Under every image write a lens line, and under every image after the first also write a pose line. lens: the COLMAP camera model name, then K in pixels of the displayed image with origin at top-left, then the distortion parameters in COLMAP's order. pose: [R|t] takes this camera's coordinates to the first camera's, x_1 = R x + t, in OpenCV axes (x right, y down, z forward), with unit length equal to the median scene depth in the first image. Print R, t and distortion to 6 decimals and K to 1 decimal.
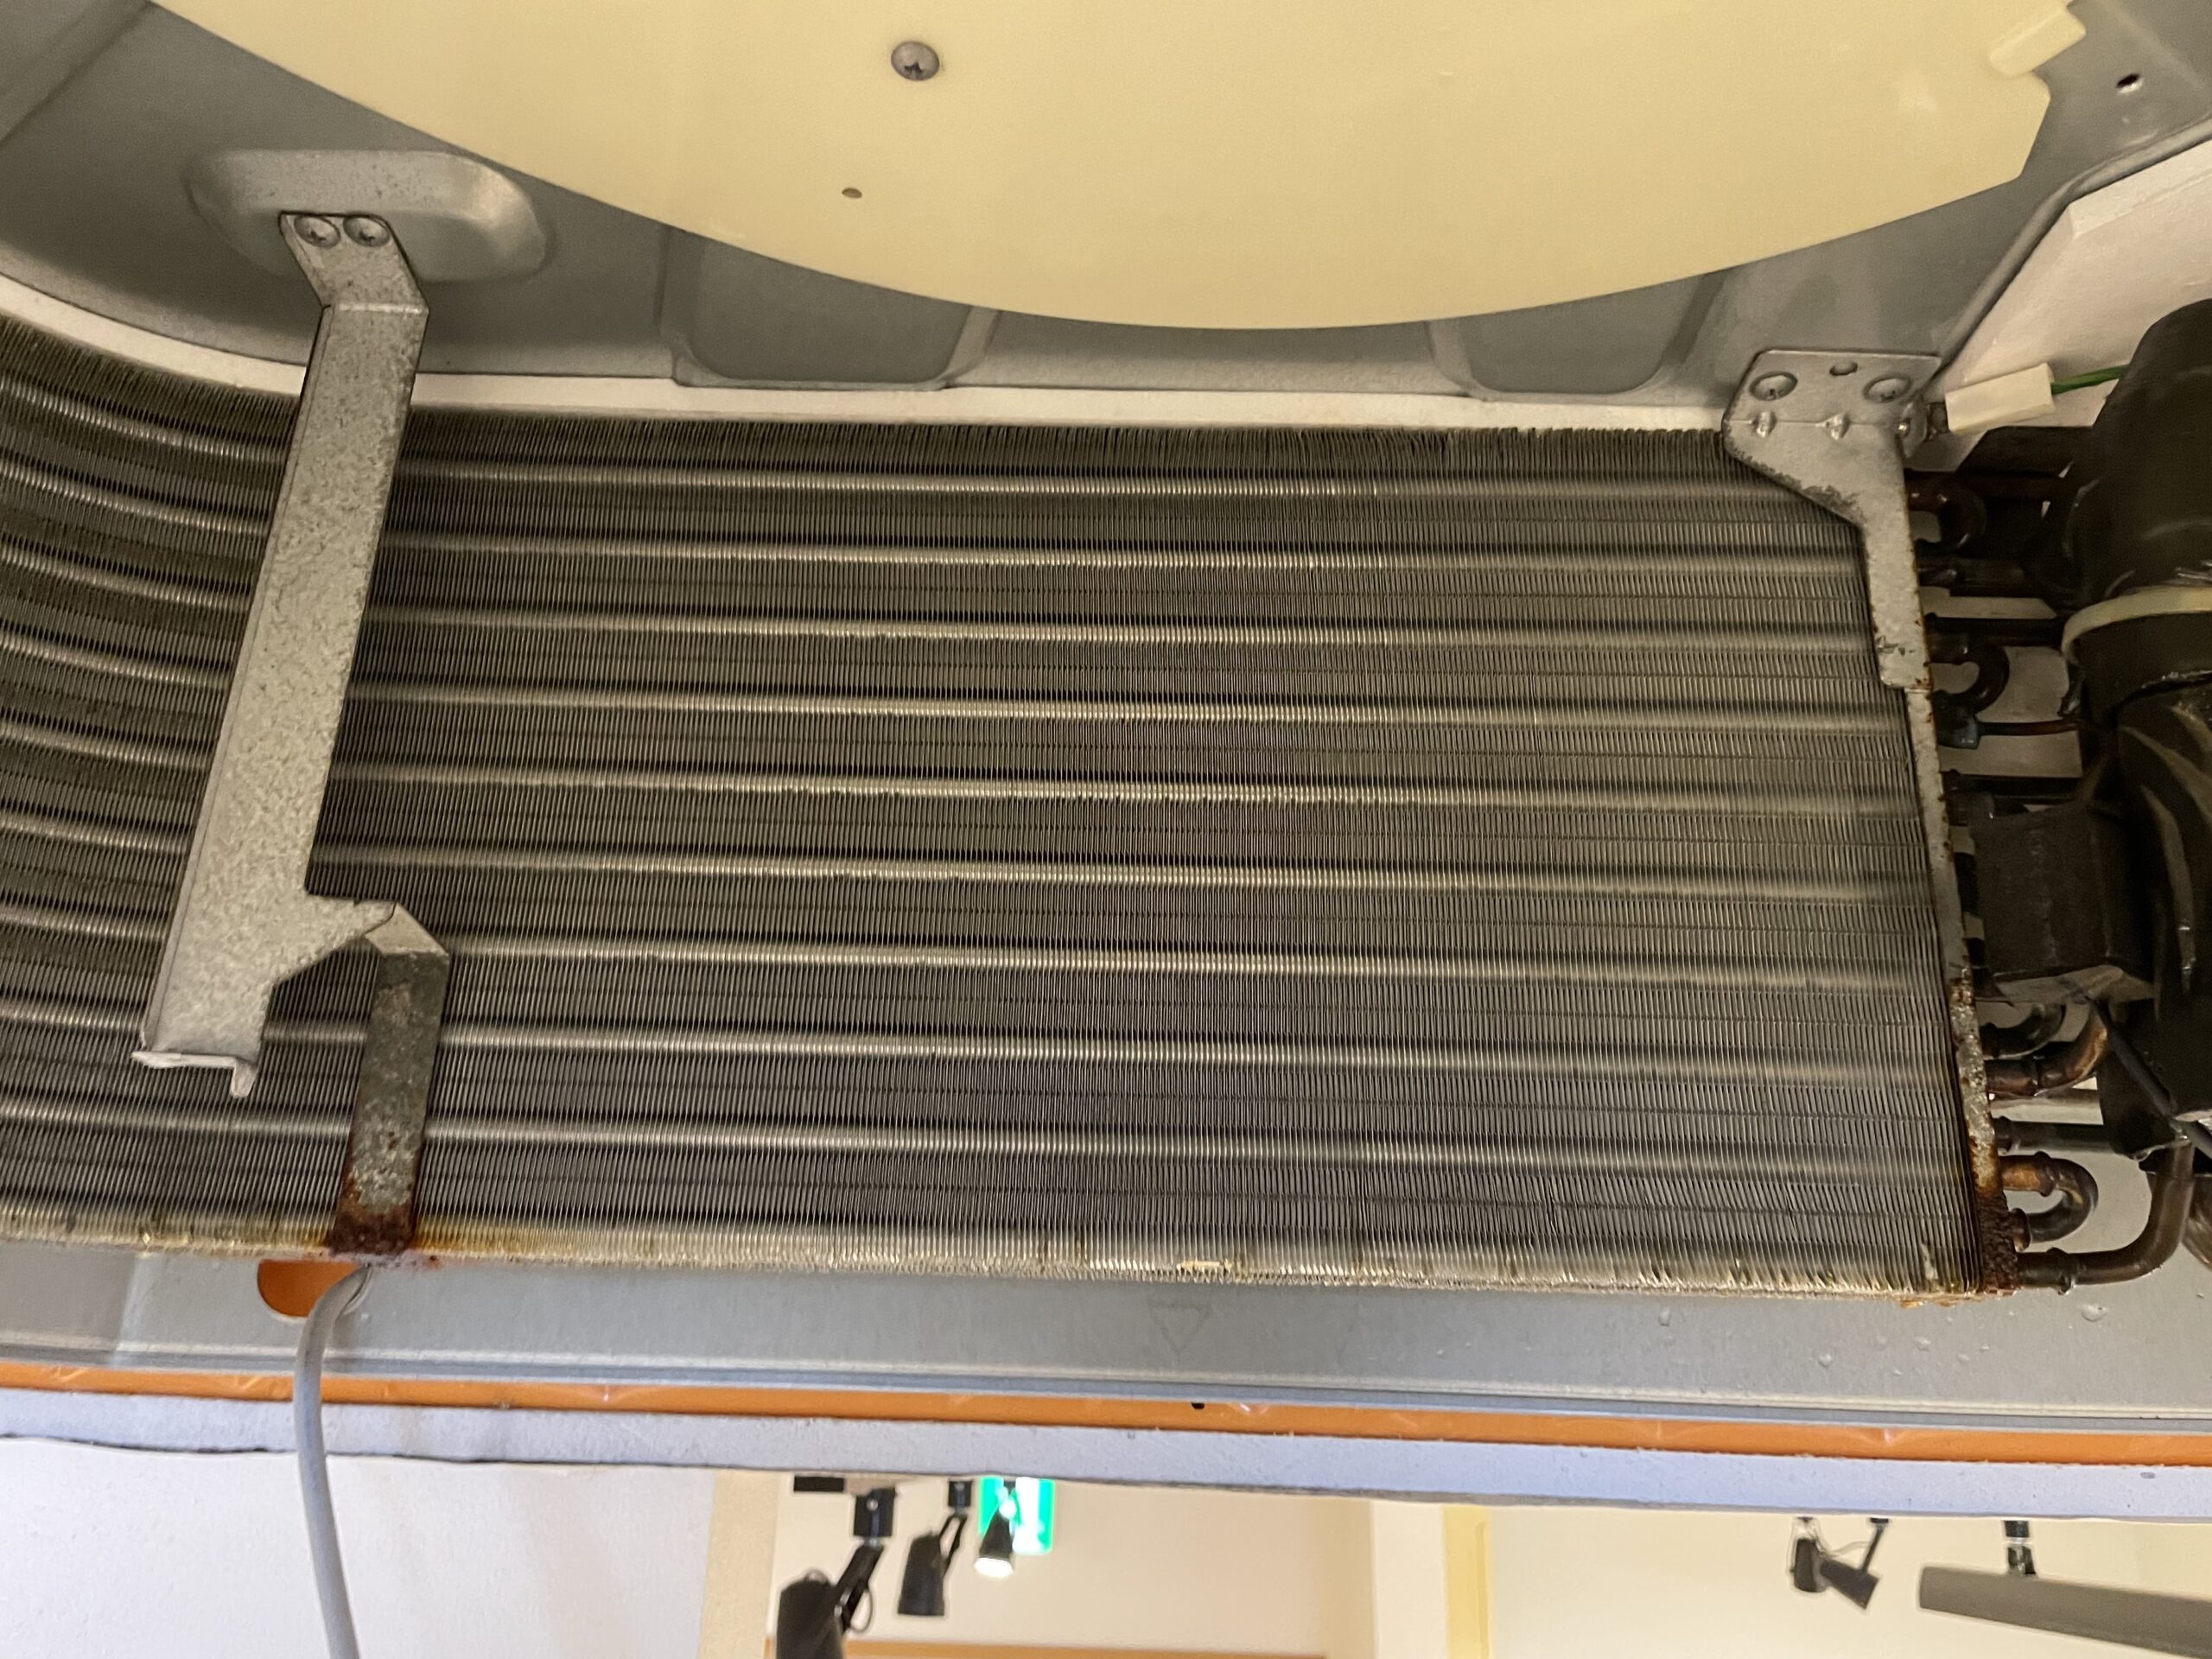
lens RADIAL K [[1693.4, 0, 1112.6], [0, 1693.4, 770.0], [0, 0, 1]] dist [0.071659, -0.103545]
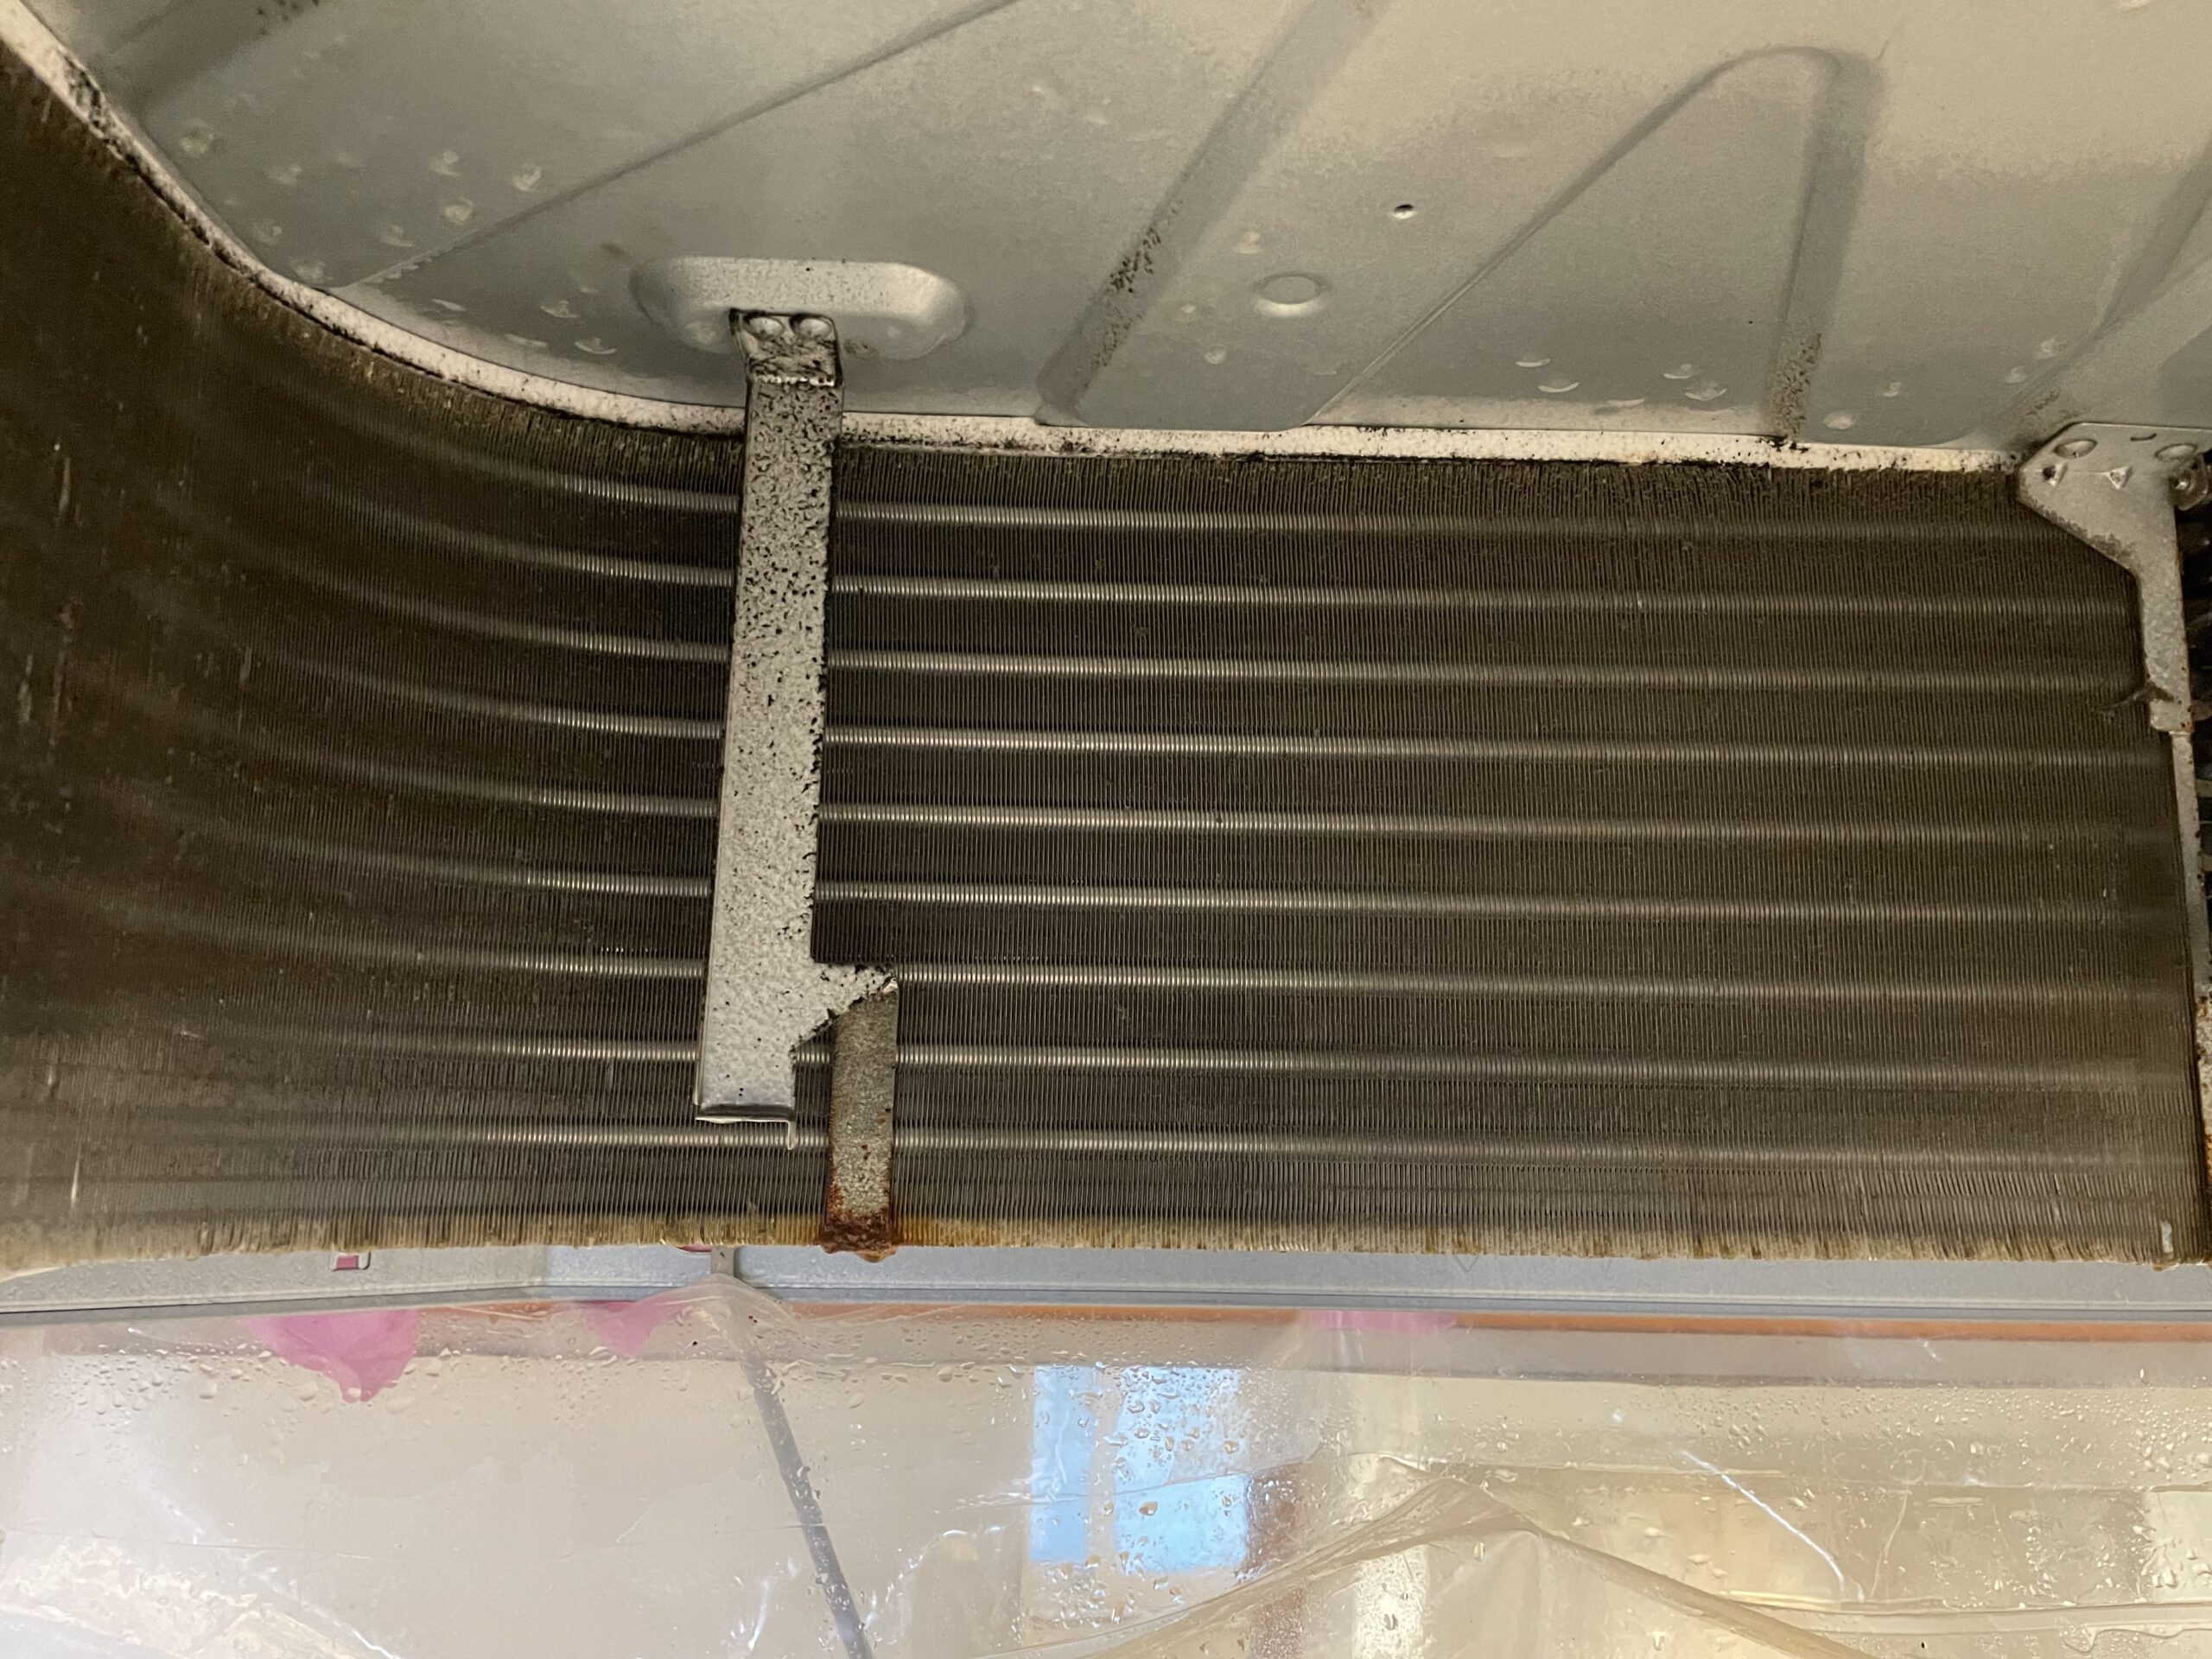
lens RADIAL K [[1693.4, 0, 1112.6], [0, 1693.4, 770.0], [0, 0, 1]] dist [0.071659, -0.103545]
pose [[0.999304, -0.002525, 0.037205, -0.280524], [-0.003868, 0.985302, 0.170779, -0.220126], [-0.037089, -0.170805, 0.984607, -0.085165]]
